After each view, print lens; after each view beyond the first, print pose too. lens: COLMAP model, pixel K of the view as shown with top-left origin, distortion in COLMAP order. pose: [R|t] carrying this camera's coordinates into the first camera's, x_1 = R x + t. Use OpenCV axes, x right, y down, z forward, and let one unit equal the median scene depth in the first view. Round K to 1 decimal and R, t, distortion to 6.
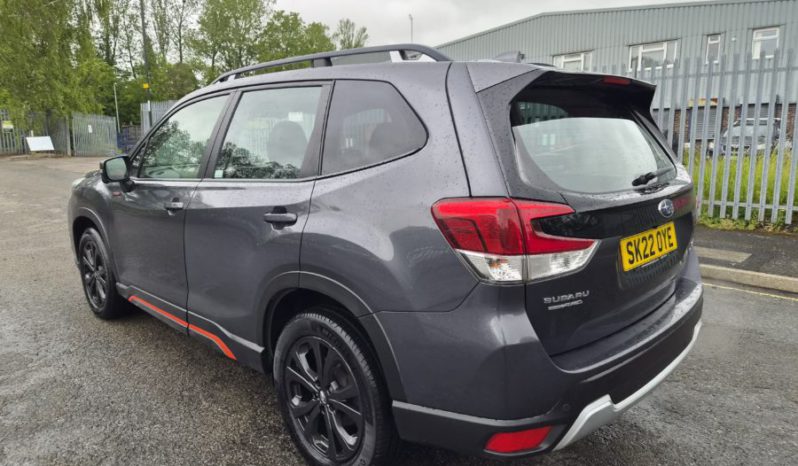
lens RADIAL K [[540.2, 0, 391.5], [0, 540.2, 231.4], [0, 0, 1]] dist [0.075016, -0.051876]
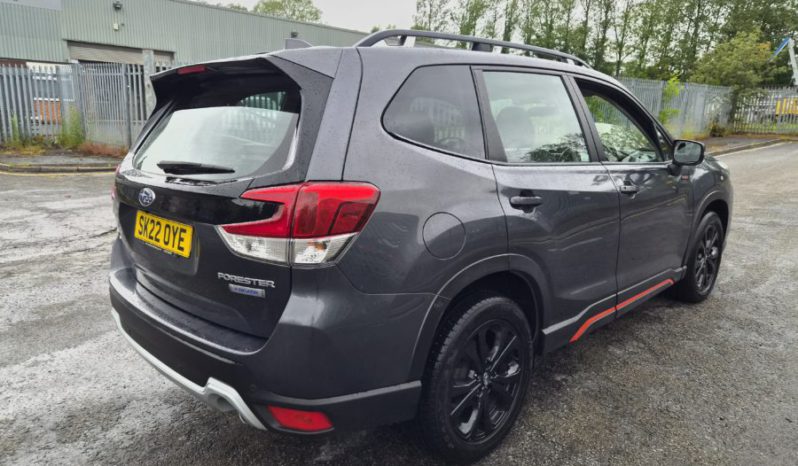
lens RADIAL K [[537.5, 0, 399.0], [0, 537.5, 233.0], [0, 0, 1]] dist [0.049666, -0.058772]
pose [[-0.020628, 0.209165, -0.977663, 1.014124], [-0.170825, 0.962754, 0.209579, -0.183486], [0.985085, 0.171333, 0.015871, 0.990632]]
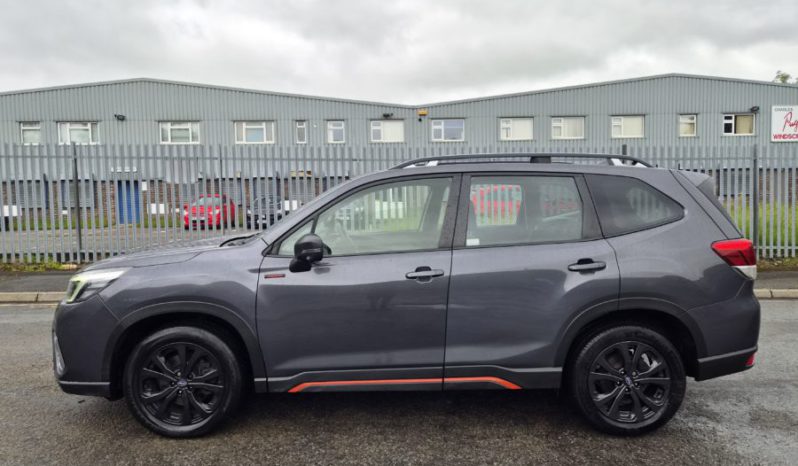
lens RADIAL K [[542.0, 0, 399.0], [0, 542.0, 233.0], [0, 0, 1]] dist [0.075884, -0.058439]
pose [[0.682445, -0.048503, 0.729326, -1.219379], [0.128691, 0.990182, -0.054568, -0.074994], [-0.719519, 0.131097, 0.681987, 0.269386]]
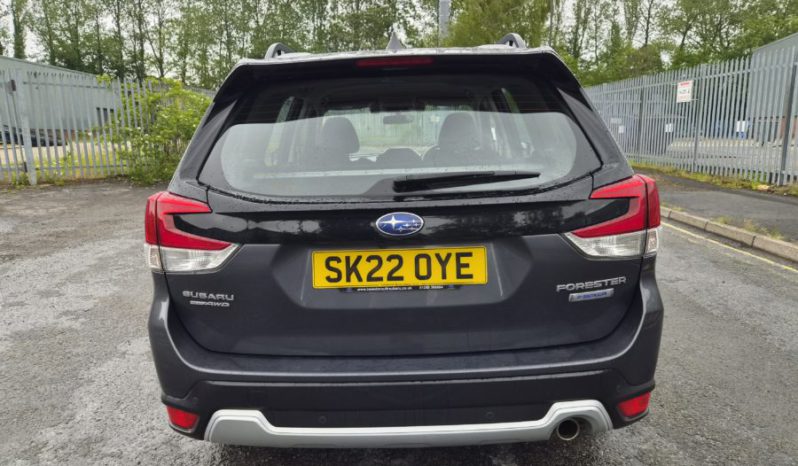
lens RADIAL K [[539.0, 0, 392.0], [0, 539.0, 239.8], [0, 0, 1]] dist [0.075845, -0.056513]
pose [[0.693950, 0.129045, -0.708365, 0.711182], [-0.101592, 0.991515, 0.081104, -0.055475], [0.712820, 0.015682, 0.701172, 0.303574]]
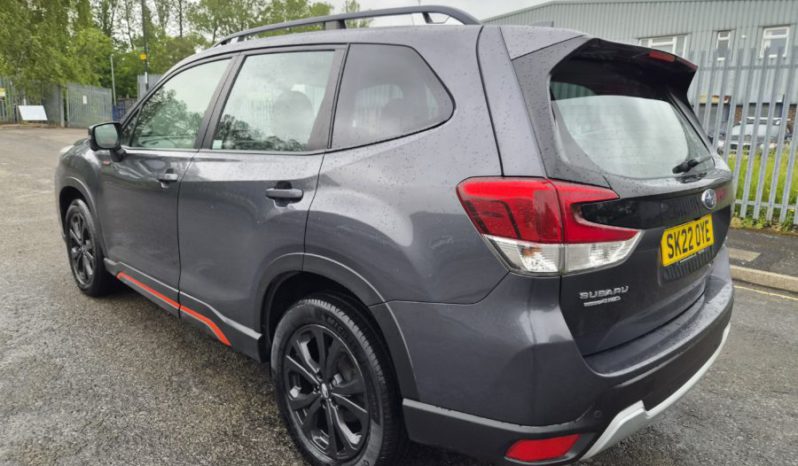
lens RADIAL K [[542.0, 0, 399.0], [0, 542.0, 233.0], [0, 0, 1]] dist [0.075884, -0.058439]
pose [[0.999087, 0.038311, 0.018919, -0.020631], [-0.038815, 0.998880, 0.027075, 0.006524], [-0.017860, -0.027785, 0.999454, 0.061407]]
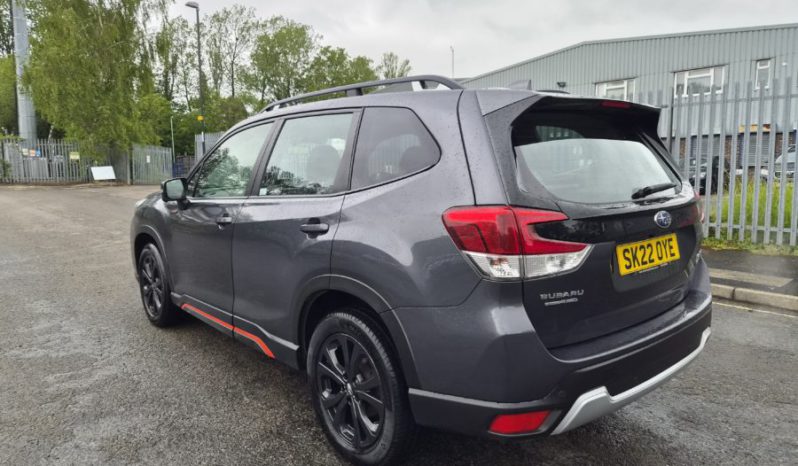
lens RADIAL K [[540.2, 0, 391.5], [0, 540.2, 231.4], [0, 0, 1]] dist [0.075016, -0.051876]
pose [[0.996963, 0.005427, -0.077686, 0.032609], [-0.009435, 0.998638, -0.051318, 0.029109], [0.077302, 0.051895, 0.995656, -0.085350]]
